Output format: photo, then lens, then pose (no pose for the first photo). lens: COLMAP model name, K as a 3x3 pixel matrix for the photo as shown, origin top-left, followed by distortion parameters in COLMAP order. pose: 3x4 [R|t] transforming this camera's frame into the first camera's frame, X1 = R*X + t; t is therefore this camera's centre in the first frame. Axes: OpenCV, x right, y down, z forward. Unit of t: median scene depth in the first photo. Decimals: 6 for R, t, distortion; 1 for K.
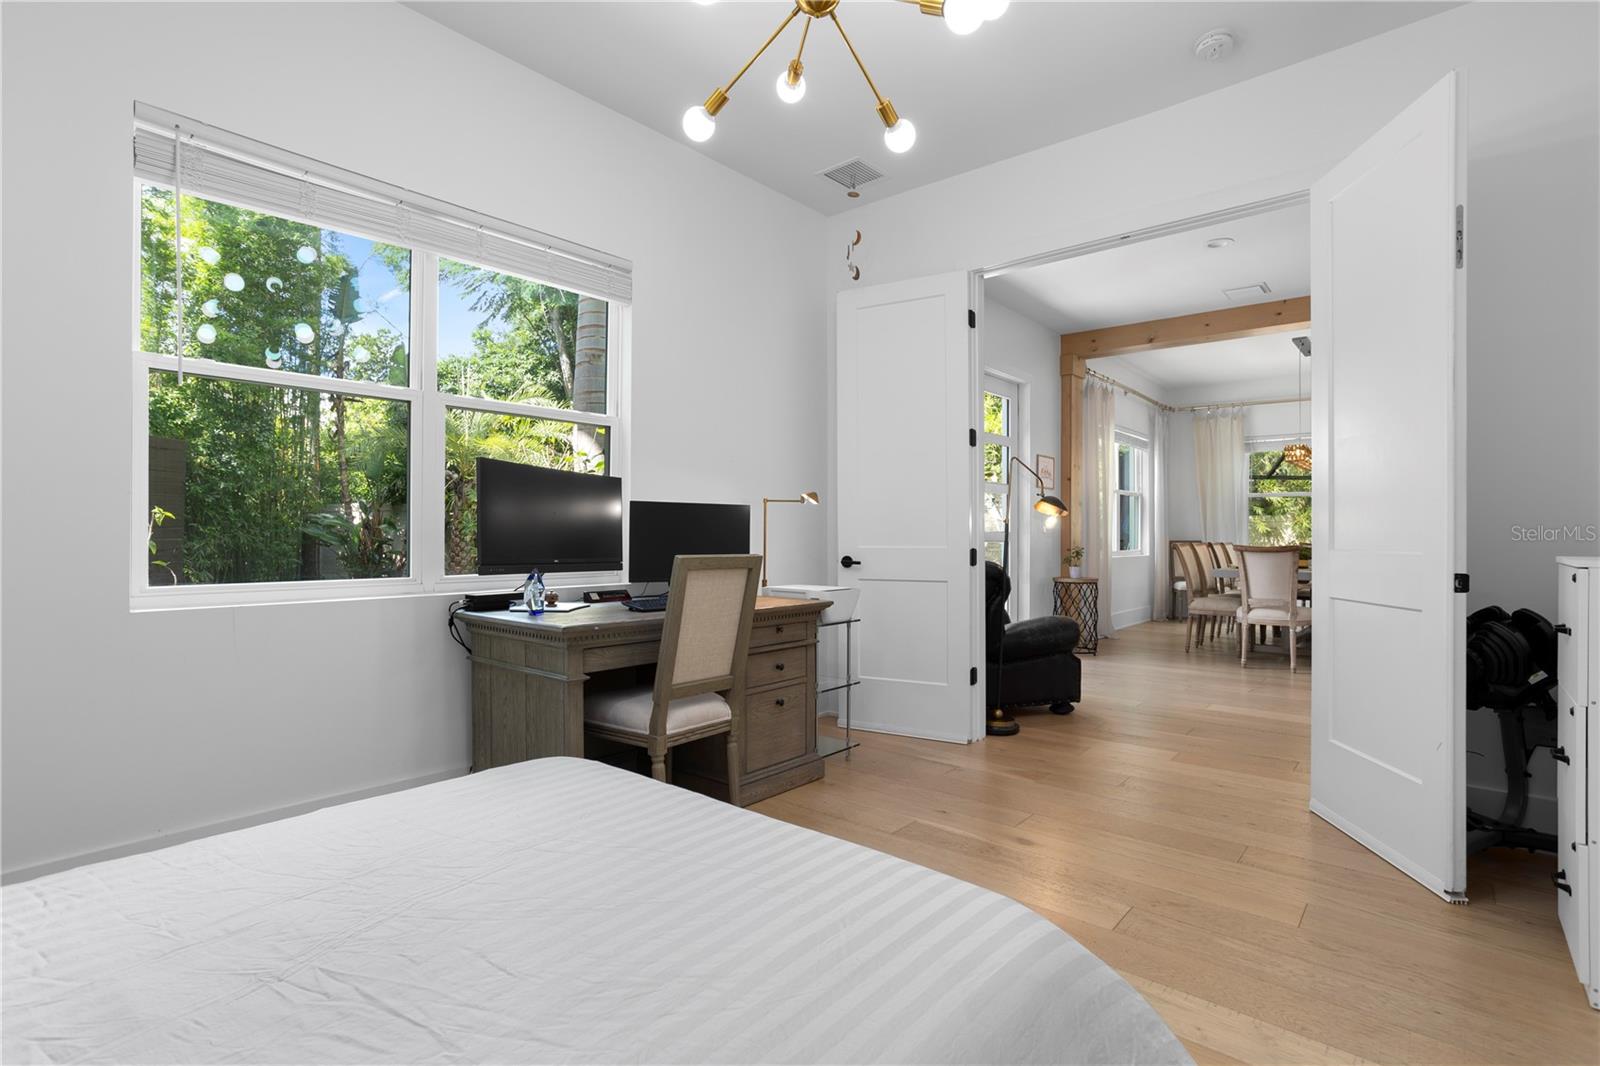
lens RADIAL K [[768.5, 0, 799.6], [0, 768.5, 540.9], [0, 0, 1]] dist [-0.049536, 0.030301]
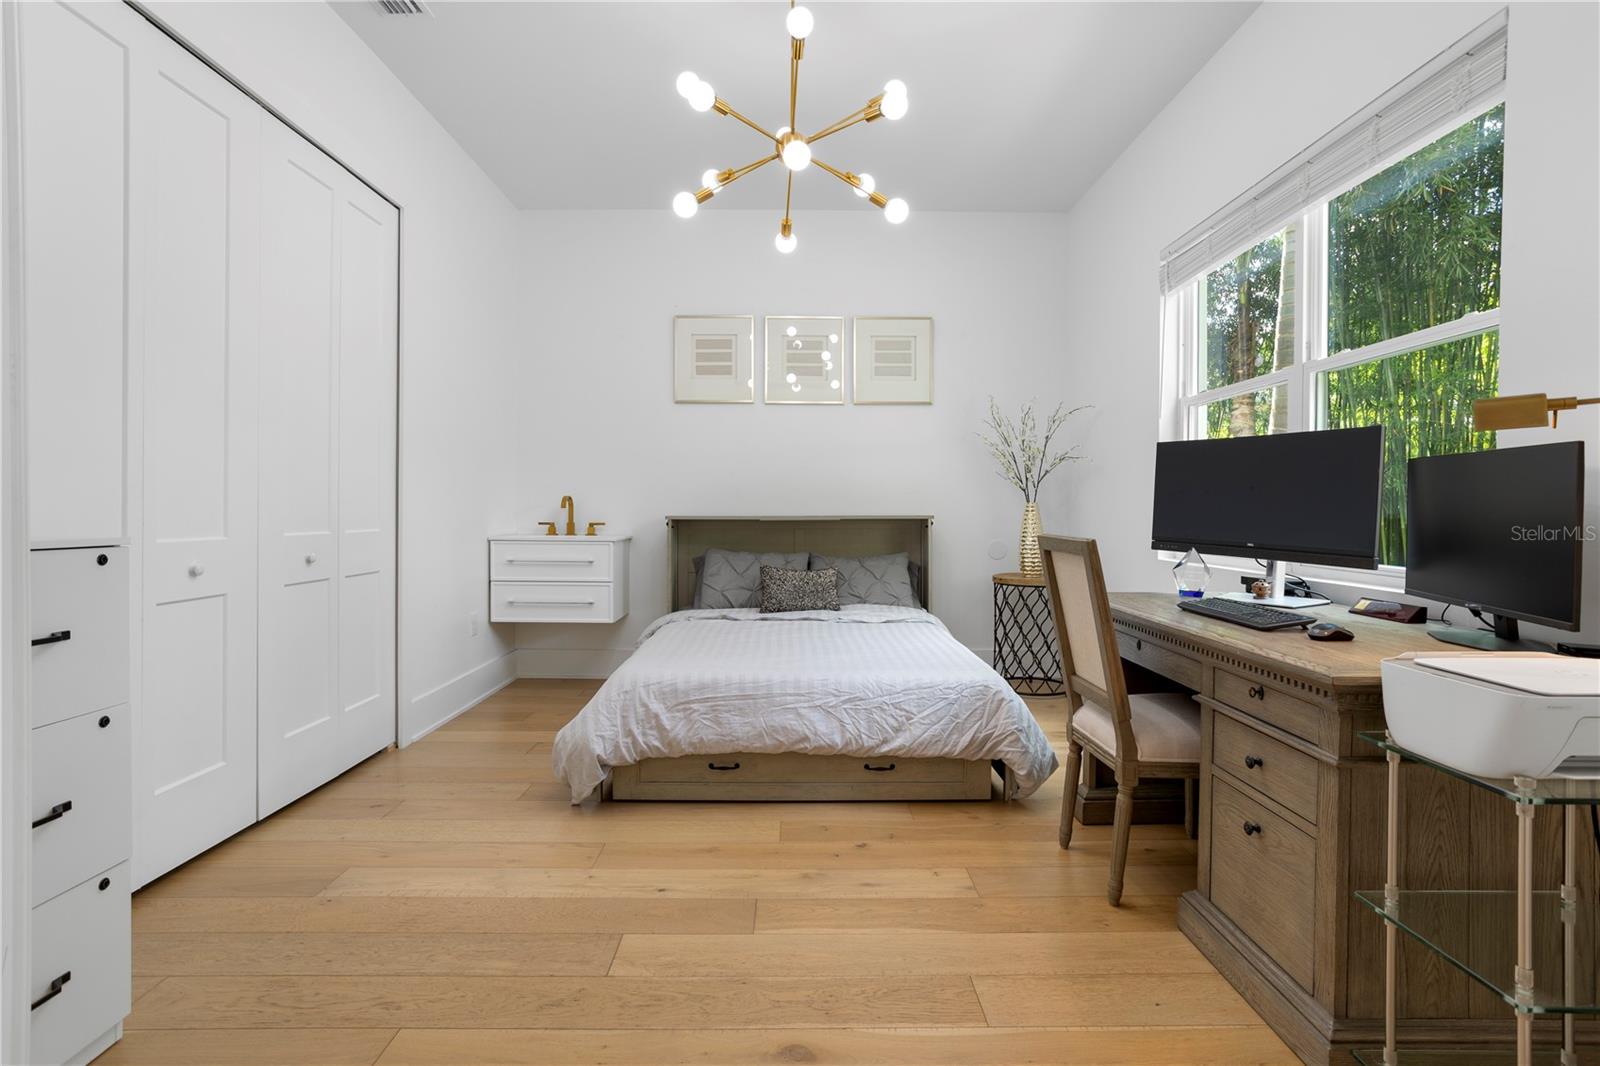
lens RADIAL K [[780.8, 0, 795.3], [0, 780.8, 526.8], [0, 0, 1]] dist [-0.042473, 0.028280]
pose [[-0.759943, 0.008822, -0.649929, 0.713628], [-0.010798, 0.999599, 0.026194, -0.012332], [0.649900, 0.026924, -0.759543, 1.522023]]
